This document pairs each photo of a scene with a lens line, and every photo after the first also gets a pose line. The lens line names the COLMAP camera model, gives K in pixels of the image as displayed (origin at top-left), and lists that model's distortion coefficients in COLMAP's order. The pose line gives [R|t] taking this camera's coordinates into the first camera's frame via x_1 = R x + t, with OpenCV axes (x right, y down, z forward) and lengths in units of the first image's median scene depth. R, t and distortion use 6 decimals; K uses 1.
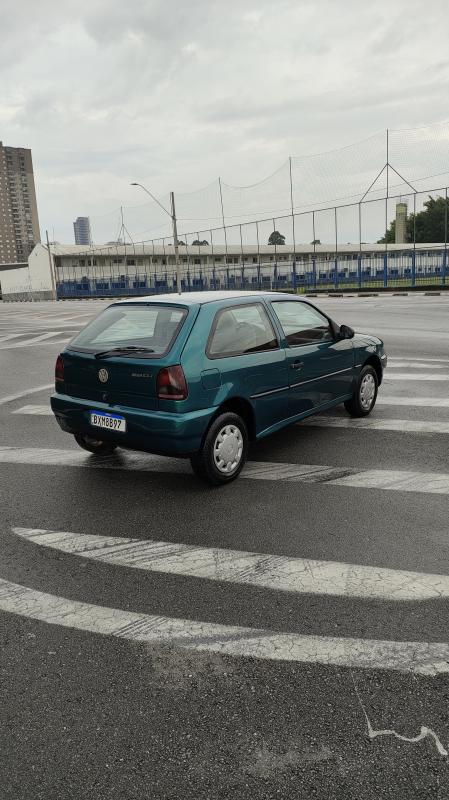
lens RADIAL K [[586.6, 0, 218.4], [0, 586.6, 398.9], [0, 0, 1]] dist [0.113111, -0.175611]
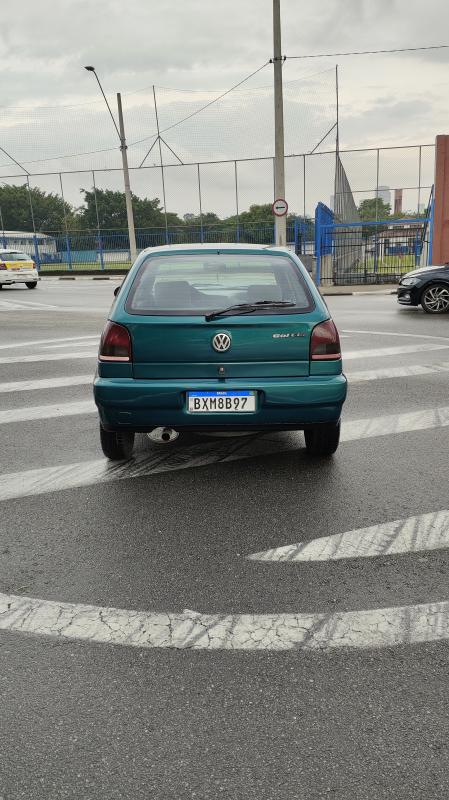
lens RADIAL K [[588.4, 0, 224.5], [0, 588.4, 400.0], [0, 0, 1]] dist [0.024100, -0.003061]
pose [[0.762931, -0.137519, 0.631684, -0.679819], [0.124418, 0.990081, 0.065273, -0.014836], [-0.634394, 0.028794, 0.772473, 0.408728]]
